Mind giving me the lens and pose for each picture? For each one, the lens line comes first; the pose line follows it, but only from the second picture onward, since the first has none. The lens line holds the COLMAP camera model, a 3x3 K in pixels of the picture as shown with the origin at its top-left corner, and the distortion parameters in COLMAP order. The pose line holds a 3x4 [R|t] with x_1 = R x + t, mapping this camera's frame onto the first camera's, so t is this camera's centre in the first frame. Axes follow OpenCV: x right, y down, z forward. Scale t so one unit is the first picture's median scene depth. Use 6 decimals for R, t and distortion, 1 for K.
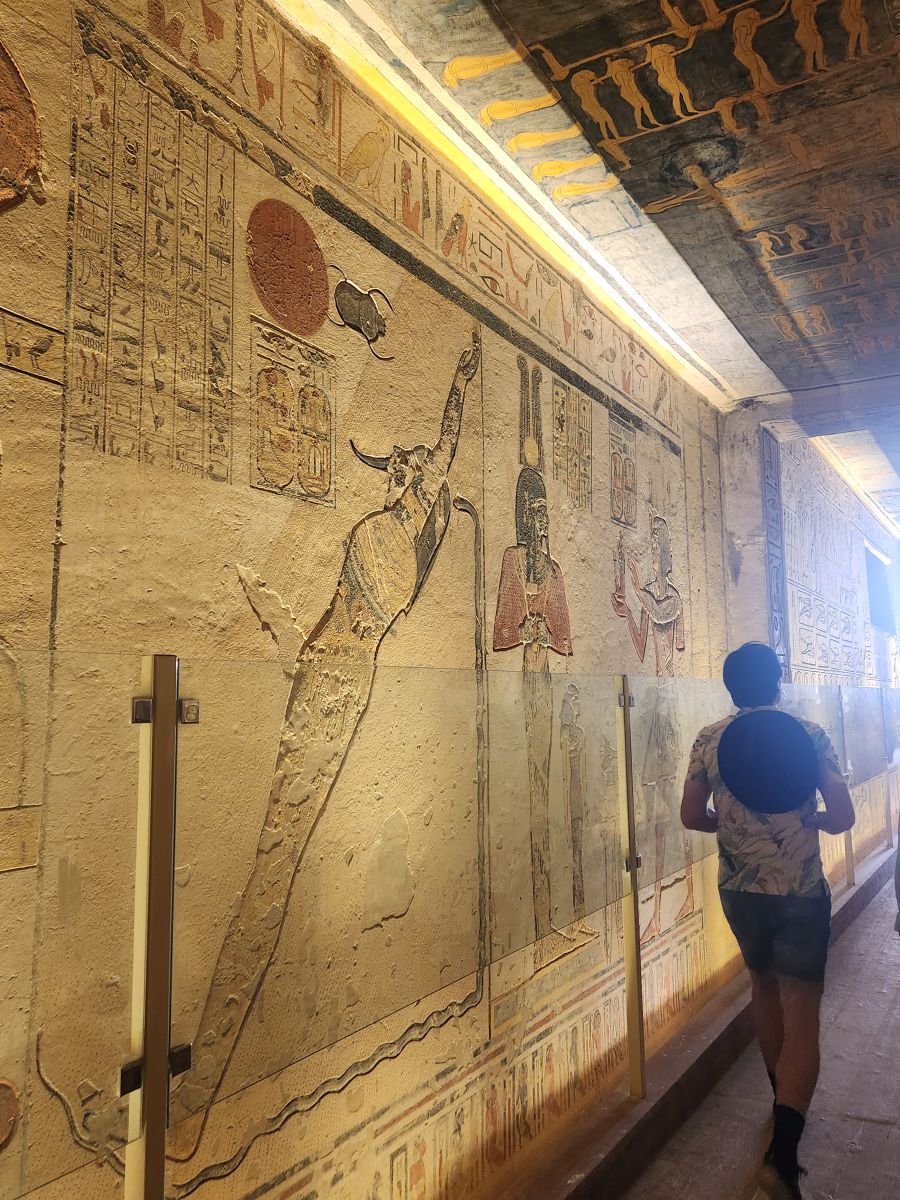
lens RADIAL K [[960.7, 0, 450.2], [0, 960.7, 598.5], [0, 0, 1]] dist [0.035338, -0.023426]
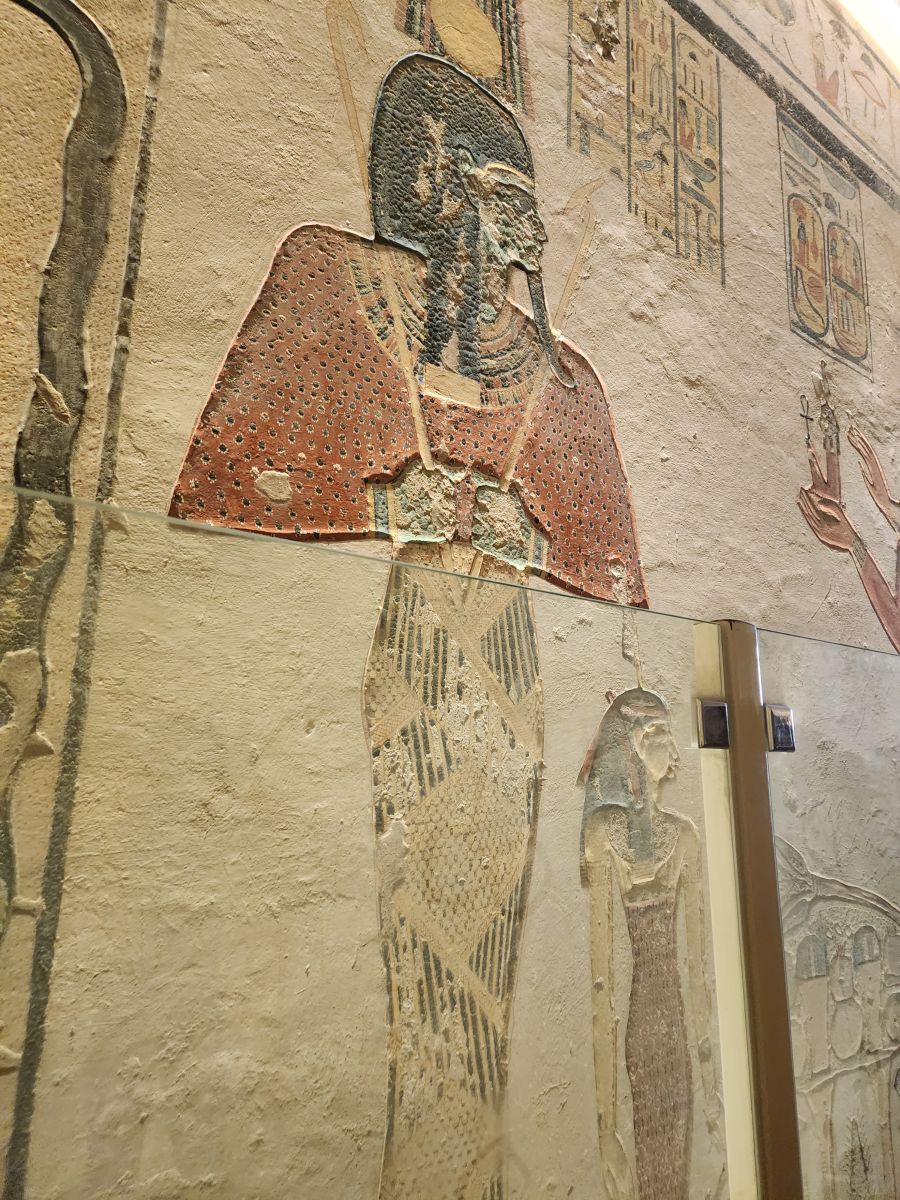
lens RADIAL K [[960.7, 0, 449.7], [0, 960.7, 599.2], [0, 0, 1]] dist [0.035338, -0.023426]
pose [[0.954522, -0.062209, -0.291577, 0.172694], [0.037874, 0.995367, -0.088379, 0.089167], [0.295724, 0.073317, 0.952456, 0.680957]]
